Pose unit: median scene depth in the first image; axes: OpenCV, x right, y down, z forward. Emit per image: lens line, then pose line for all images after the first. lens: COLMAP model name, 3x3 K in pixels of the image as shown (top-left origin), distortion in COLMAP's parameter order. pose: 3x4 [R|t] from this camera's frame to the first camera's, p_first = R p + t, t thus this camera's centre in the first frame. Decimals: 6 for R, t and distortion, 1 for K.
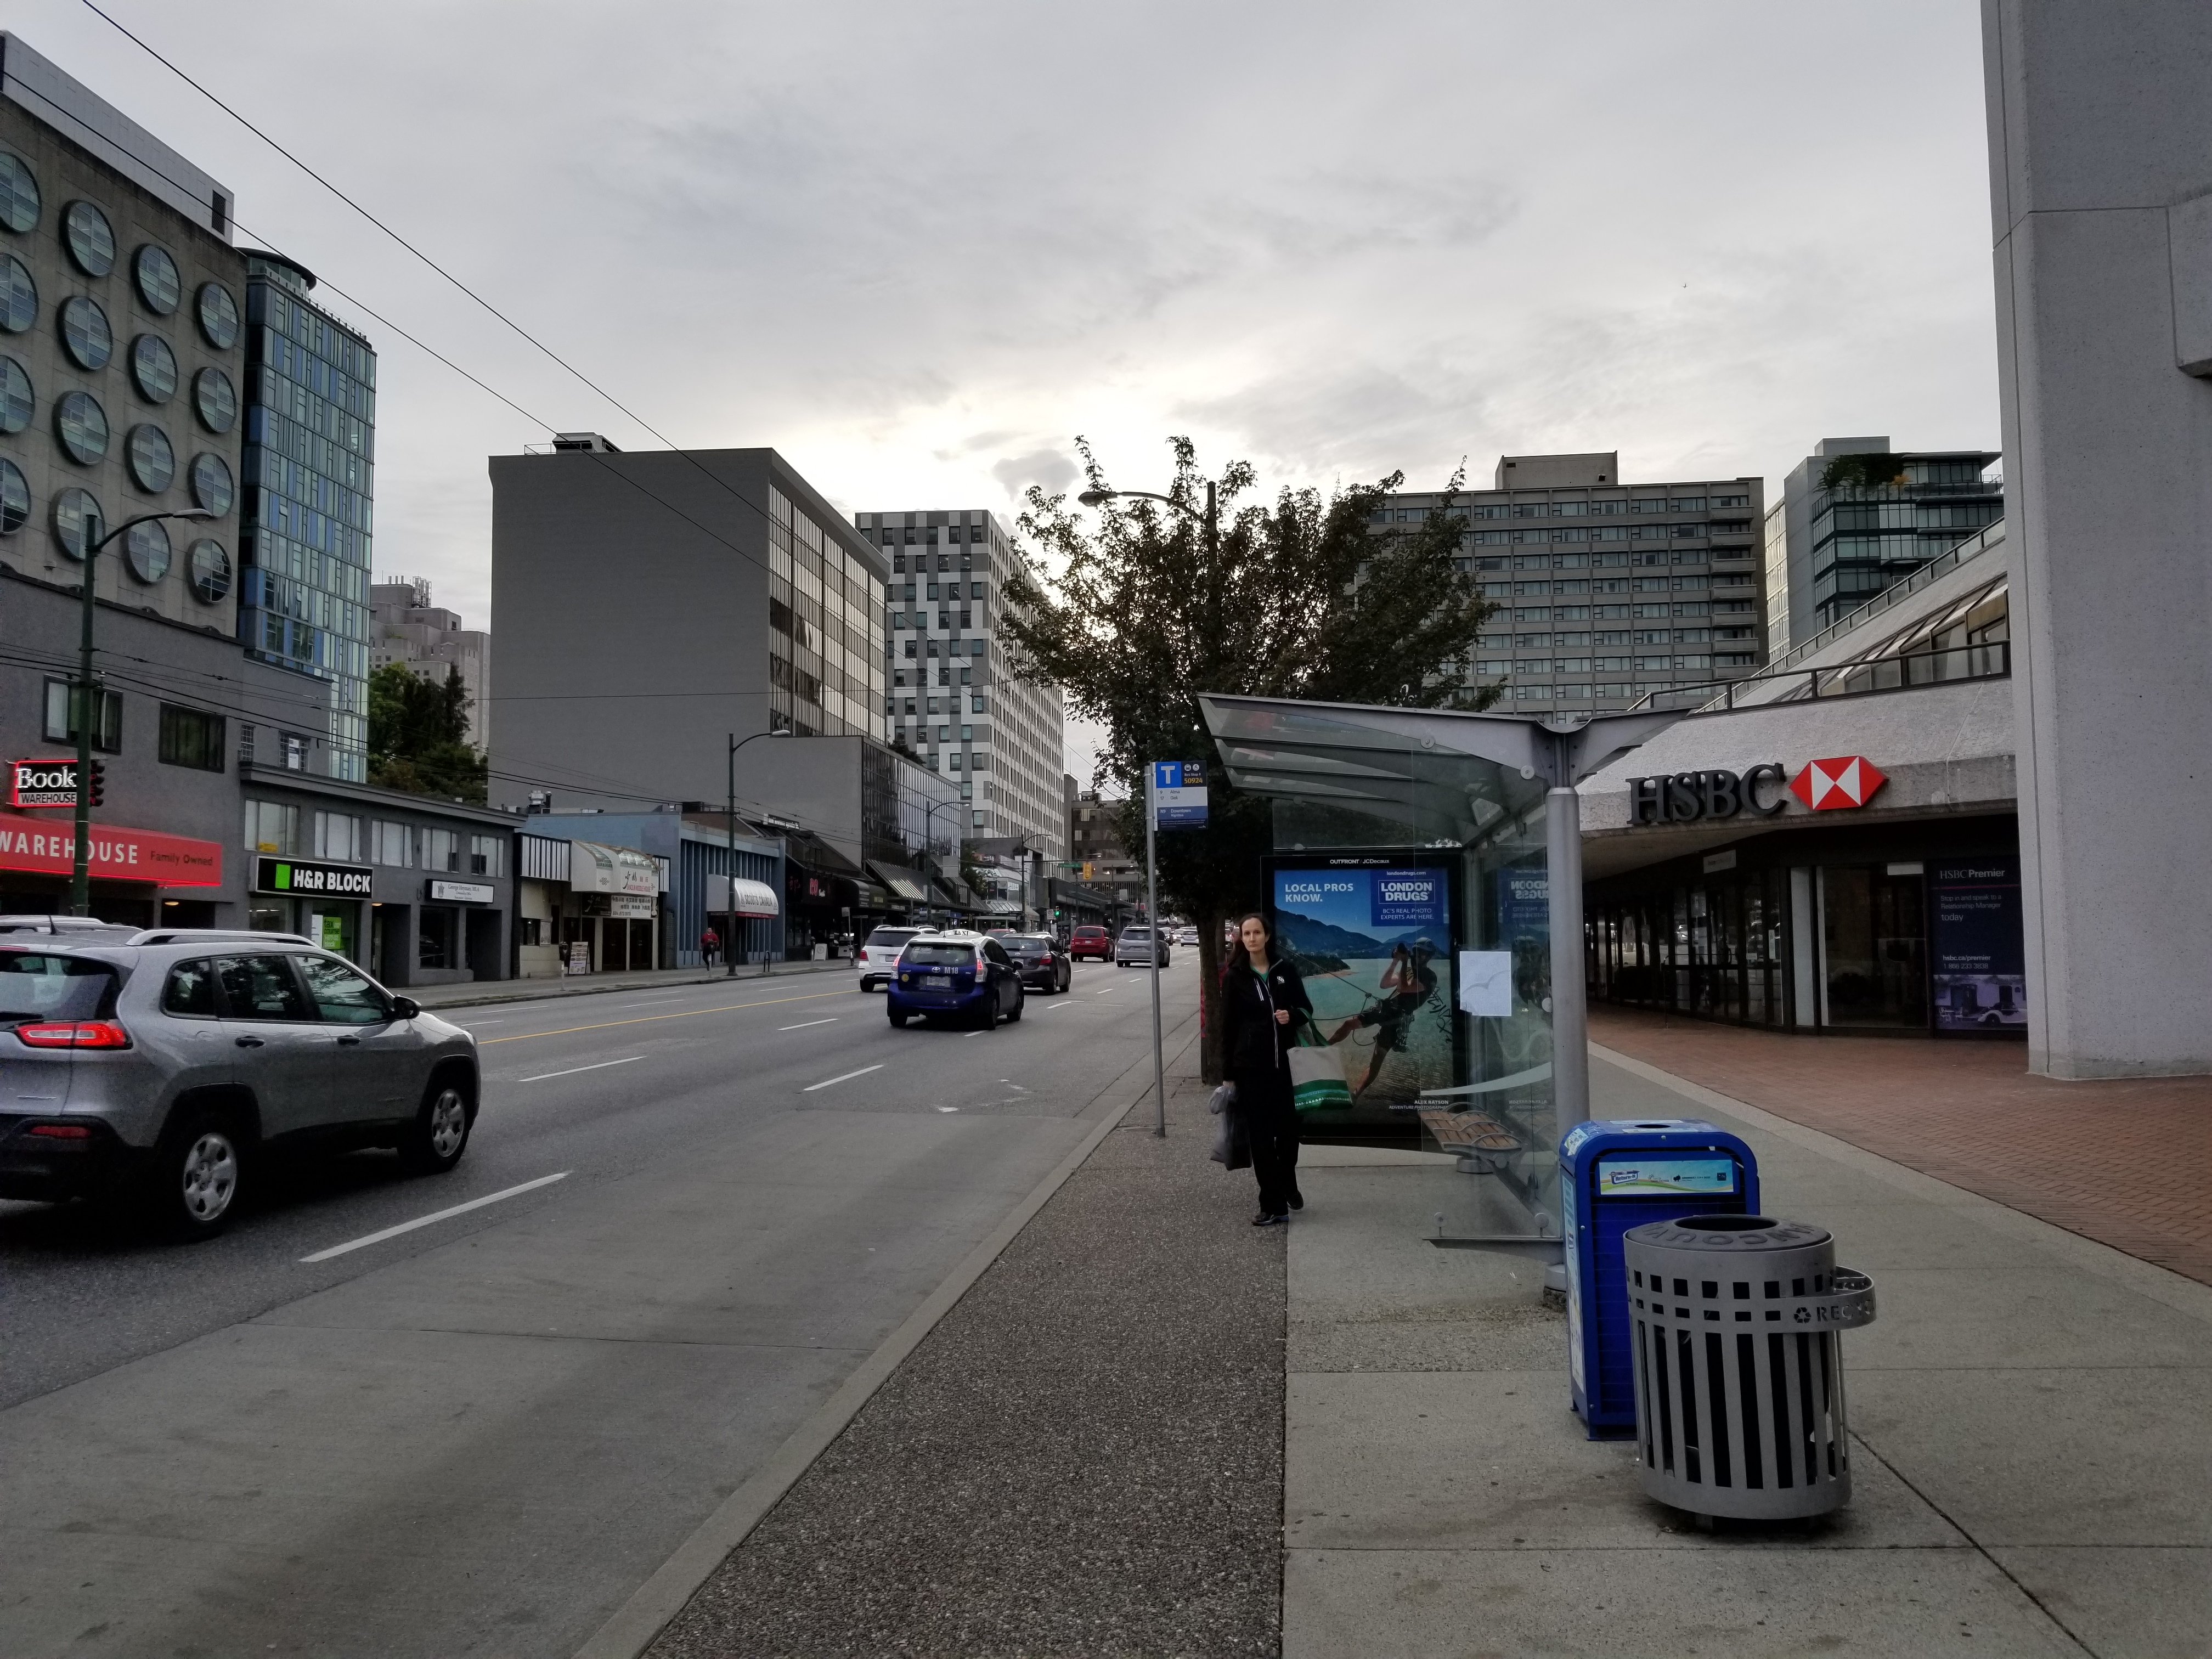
lens RADIAL K [[1777.9, 0, 1106.0], [0, 1777.9, 829.5], [0, 0, 1]] dist [0.000031, -0.012886]
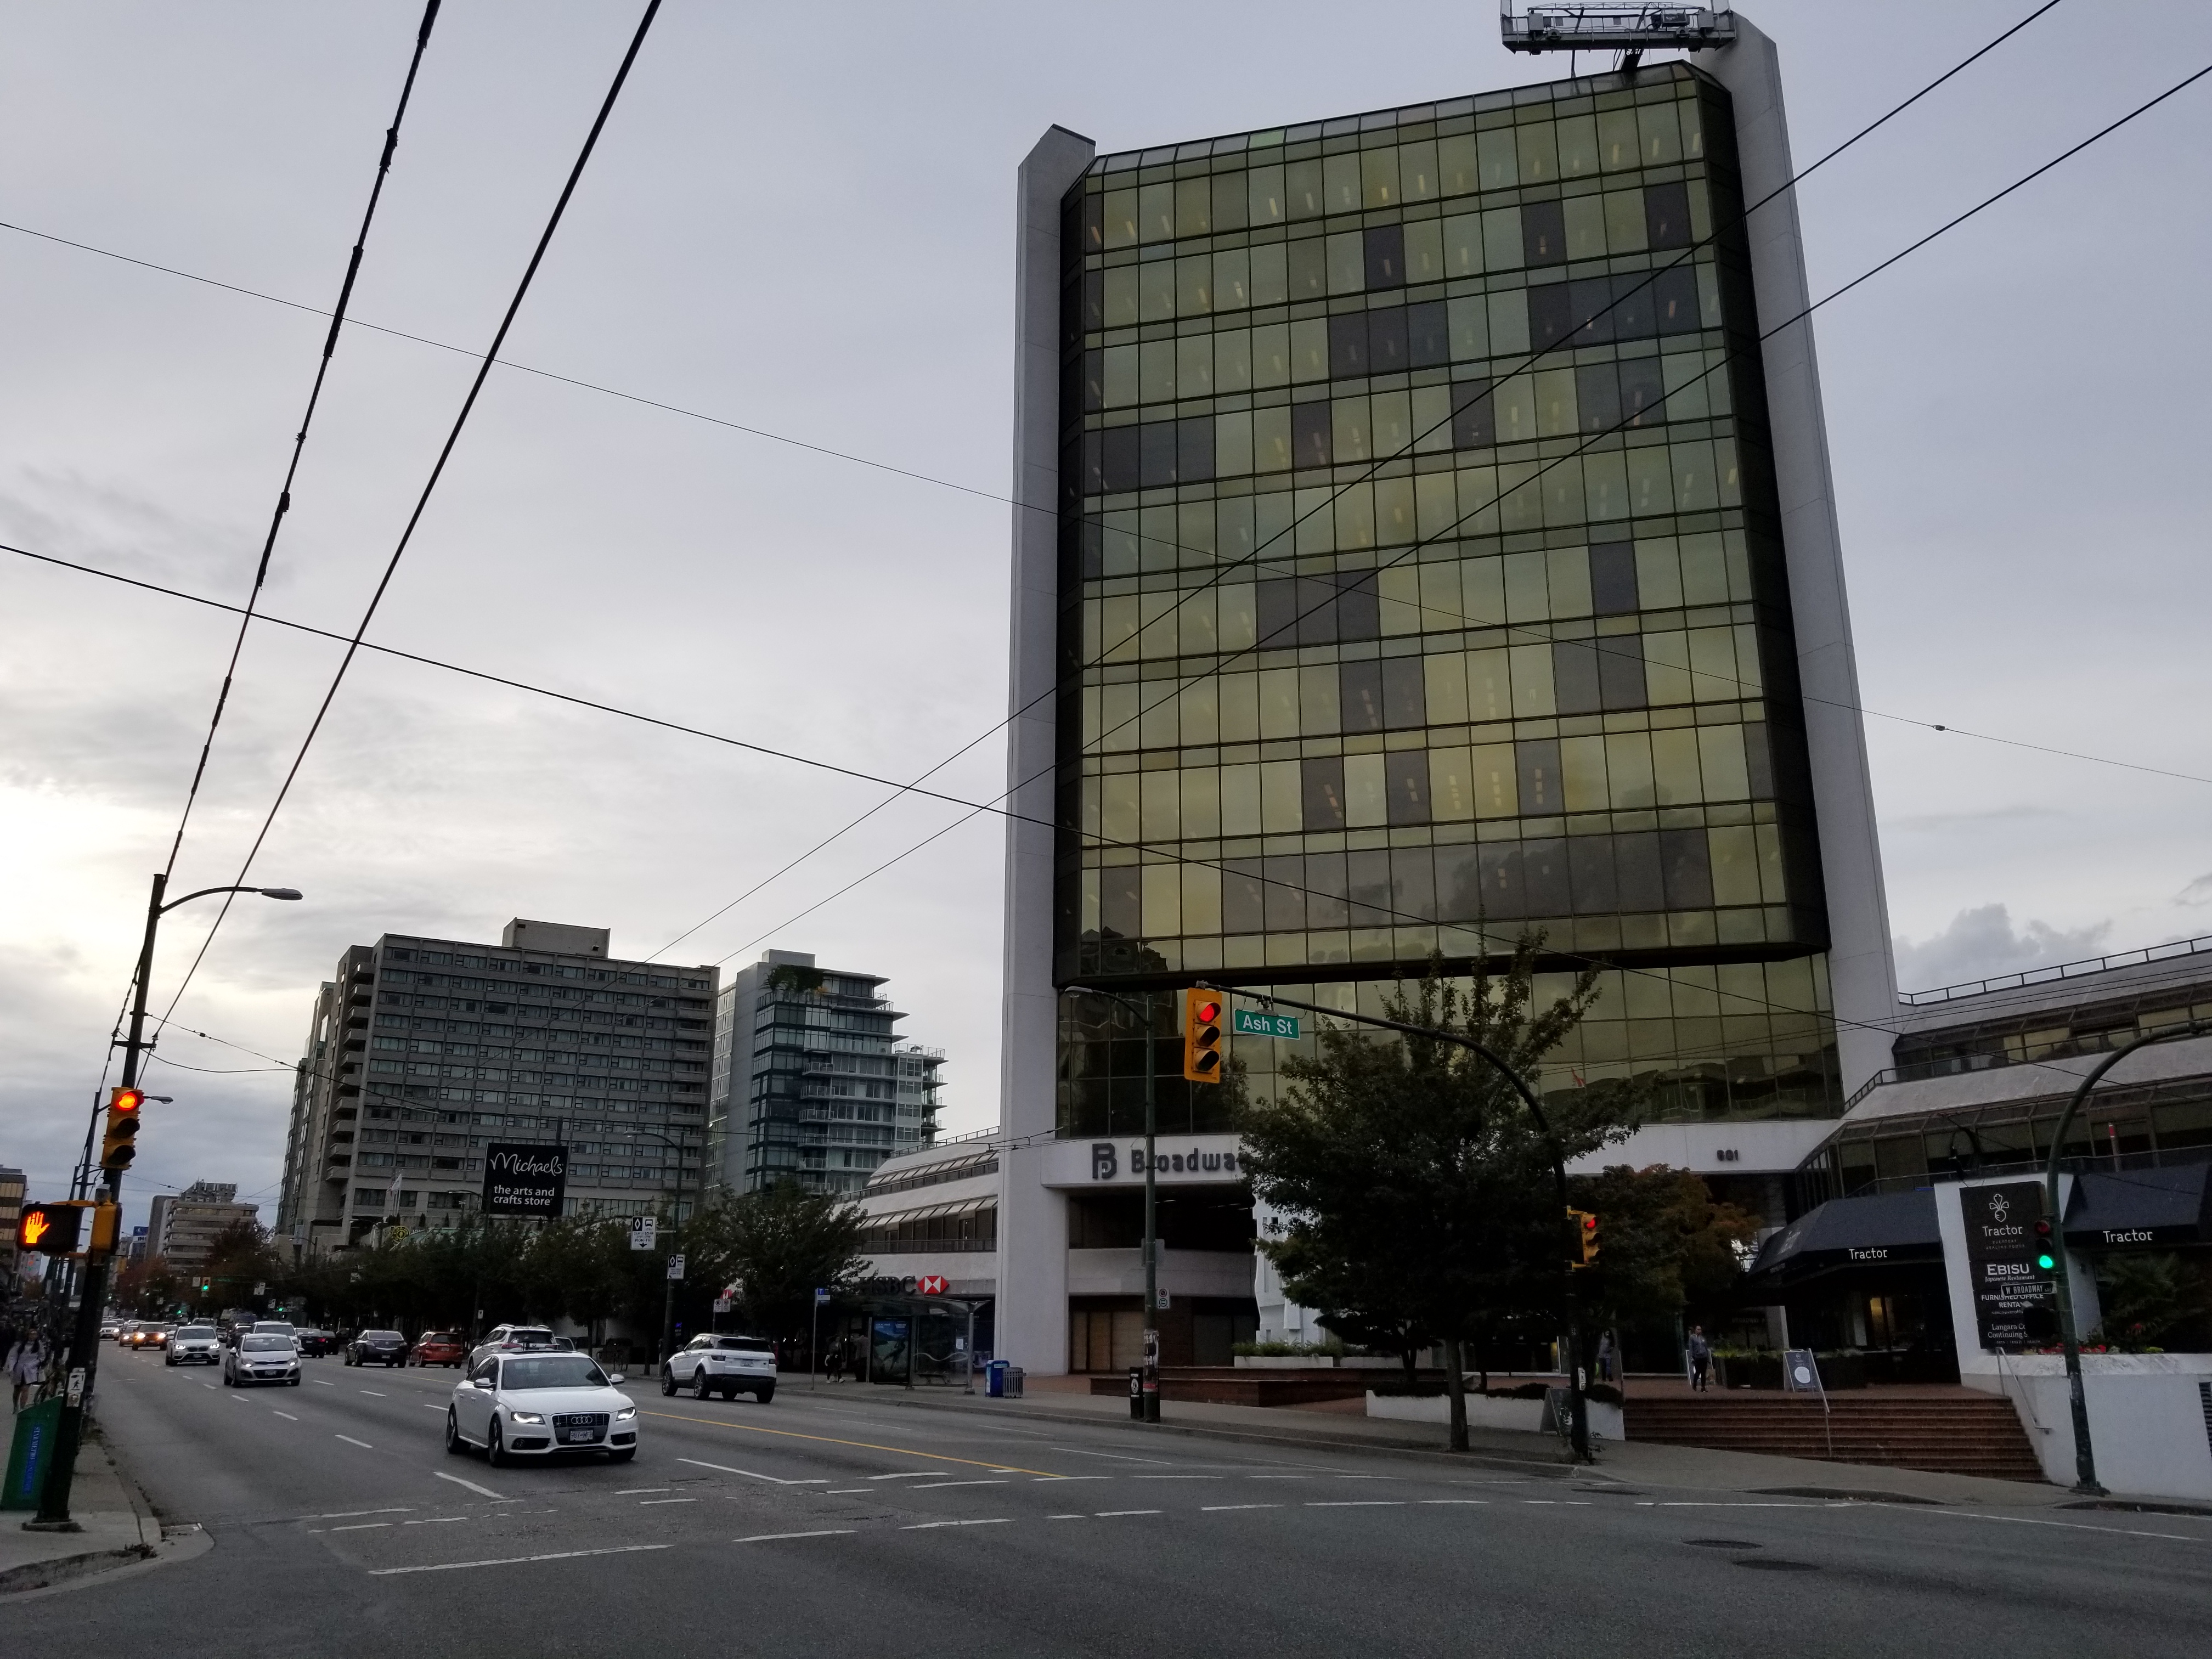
lens RADIAL K [[1777.9, 0, 1106.0], [0, 1777.9, 829.5], [0, 0, 1]] dist [0.000031, -0.012886]
pose [[0.810374, 0.174259, 0.559399, -0.146352], [-0.049368, 0.971661, -0.231167, -0.011733], [-0.583829, 0.159716, 0.796011, -0.211276]]
